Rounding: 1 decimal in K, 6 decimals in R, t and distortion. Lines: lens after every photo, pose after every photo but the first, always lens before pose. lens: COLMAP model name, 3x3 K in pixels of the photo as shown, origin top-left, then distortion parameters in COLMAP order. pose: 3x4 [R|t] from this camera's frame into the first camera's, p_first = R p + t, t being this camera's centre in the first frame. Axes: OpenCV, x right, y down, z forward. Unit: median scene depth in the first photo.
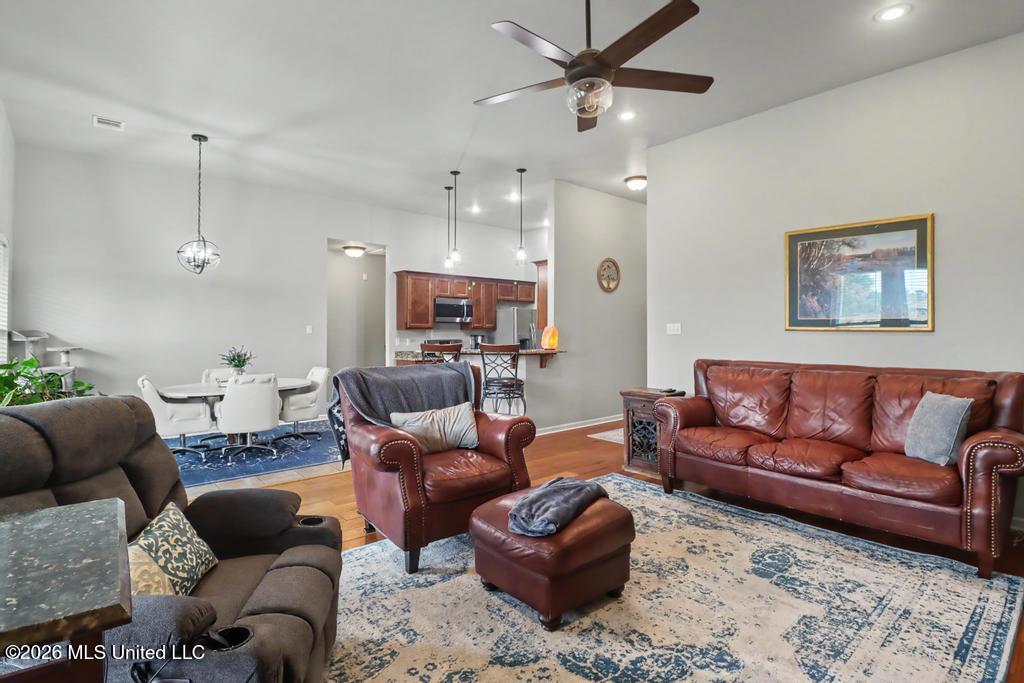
lens RADIAL K [[497.9, 0, 506.6], [0, 497.9, 324.2], [0, 0, 1]] dist [0.003037, -0.011325]
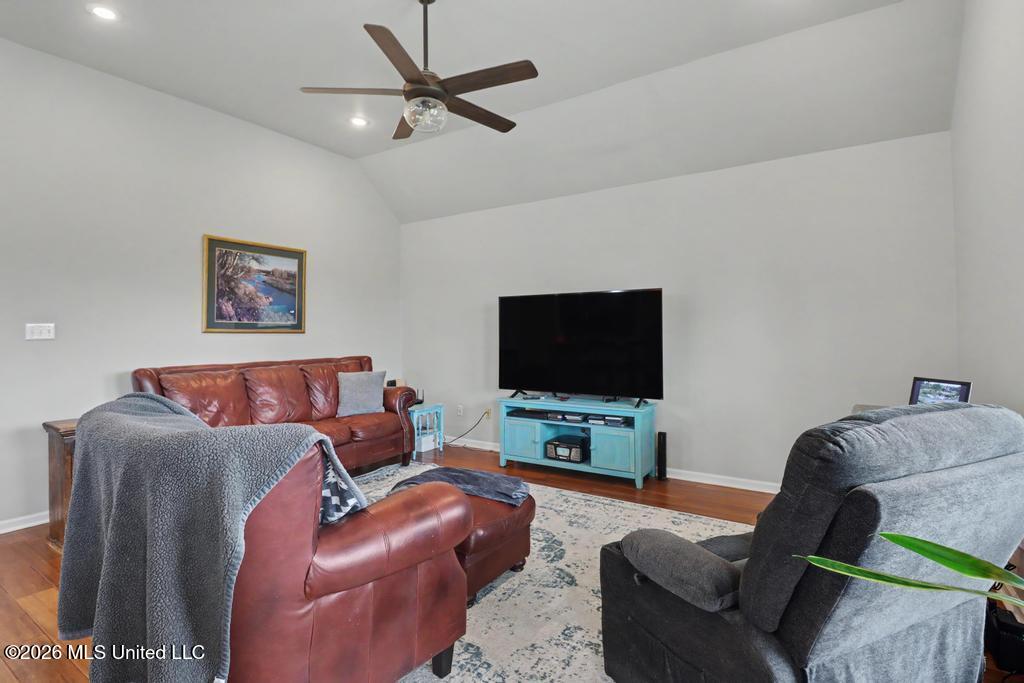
lens RADIAL K [[497.9, 0, 506.6], [0, 497.9, 324.2], [0, 0, 1]] dist [0.003037, -0.011325]
pose [[-0.275459, 0.017166, 0.961160, -0.432471], [-0.007663, 0.999770, -0.020052, 0.008208], [-0.961282, -0.012889, -0.275264, 0.534912]]
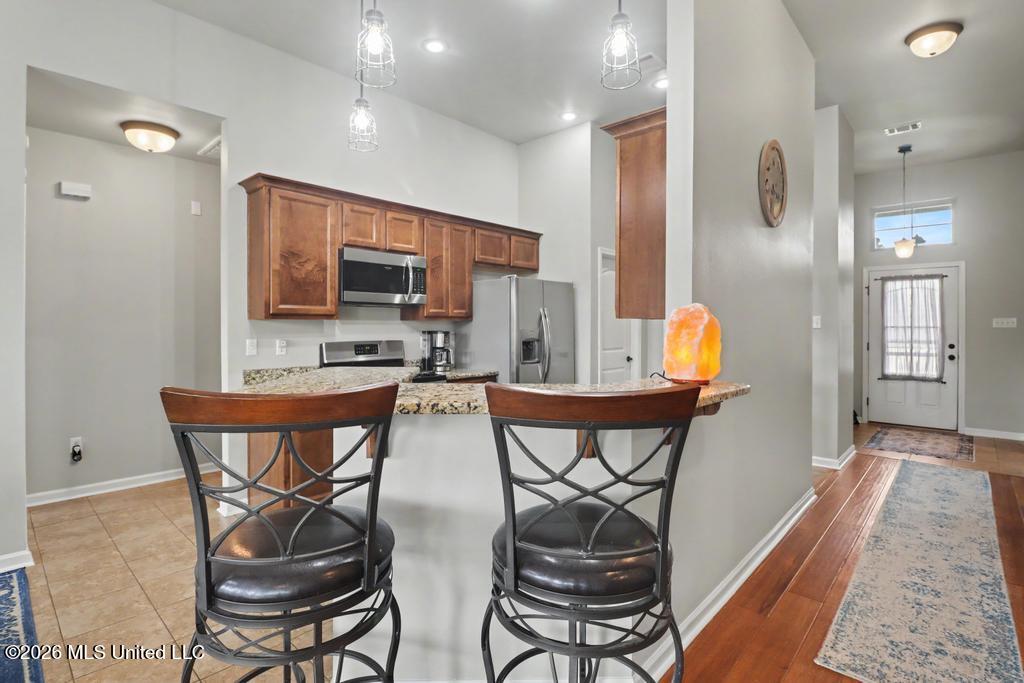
lens RADIAL K [[497.9, 0, 506.6], [0, 497.9, 324.2], [0, 0, 1]] dist [0.003037, -0.011325]
pose [[0.993893, 0.001558, 0.110336, -0.068554], [-0.003246, 0.999880, 0.015120, 0.011899], [-0.110299, -0.015386, 0.993779, 0.795619]]
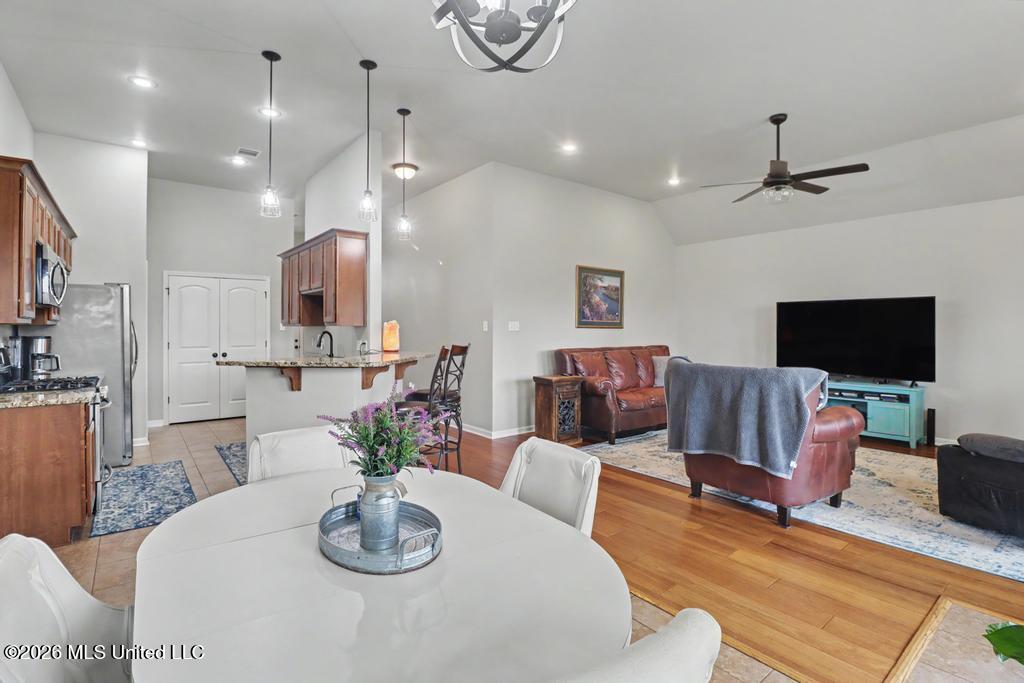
lens RADIAL K [[482.1, 0, 505.9], [0, 482.1, 326.8], [0, 0, 1]] dist [-0.012698, -0.001281]
pose [[0.054001, 0.002687, 0.998537, -0.740225], [-0.016175, 0.999868, -0.001816, 0.011996], [-0.998410, -0.016053, 0.054038, 0.881150]]
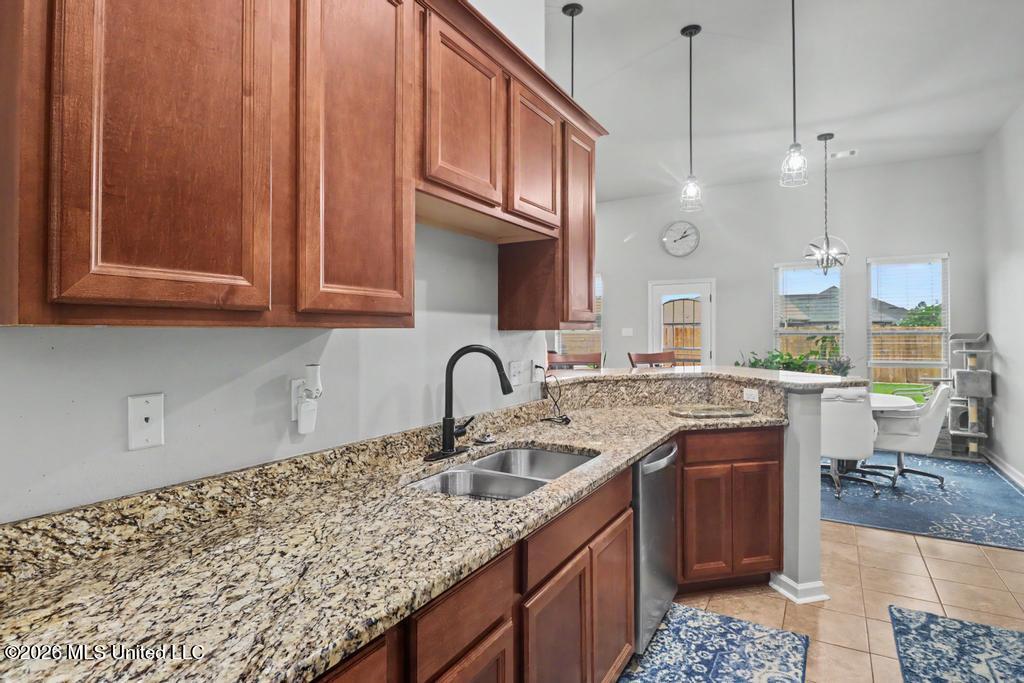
lens RADIAL K [[540.1, 0, 512.3], [0, 540.1, 326.6], [0, 0, 1]] dist [0.000823, -0.000178]
pose [[-0.945367, -0.007566, -0.325921, 0.282809], [0.000605, 0.999688, -0.024963, 0.022294], [0.326008, -0.023796, -0.945067, 1.620055]]
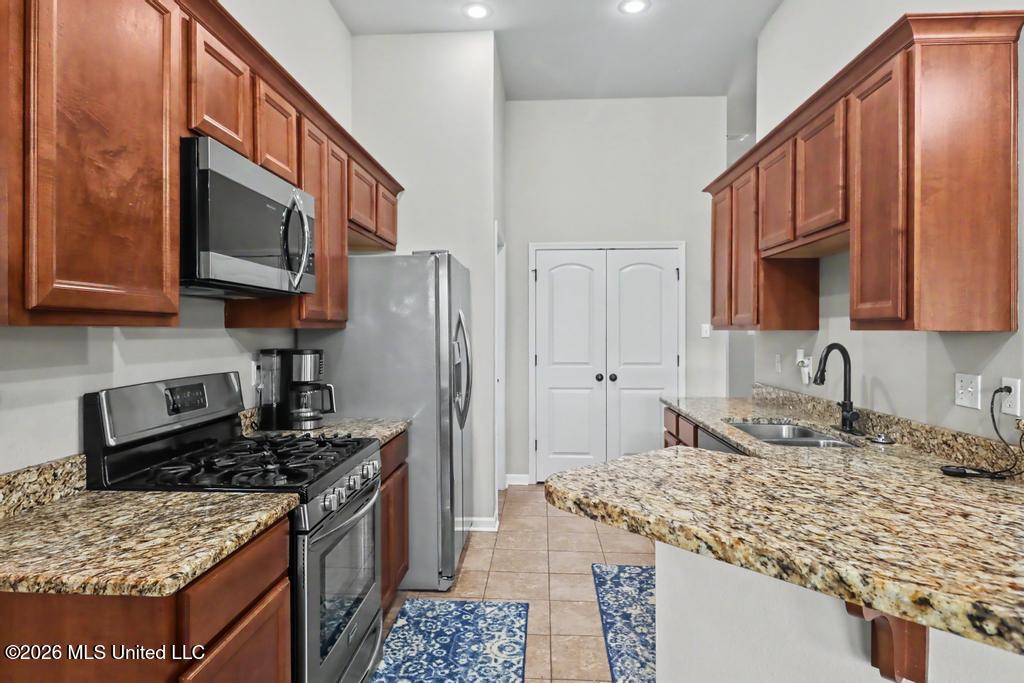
lens RADIAL K [[587.2, 0, 509.4], [0, 587.2, 332.1], [0, 0, 1]] dist [-0.009867, -0.001832]
pose [[0.698605, -0.002574, 0.715503, -0.306995], [-0.012059, 0.999809, 0.015372, 0.012476], [-0.715406, -0.019367, 0.698441, 1.153284]]
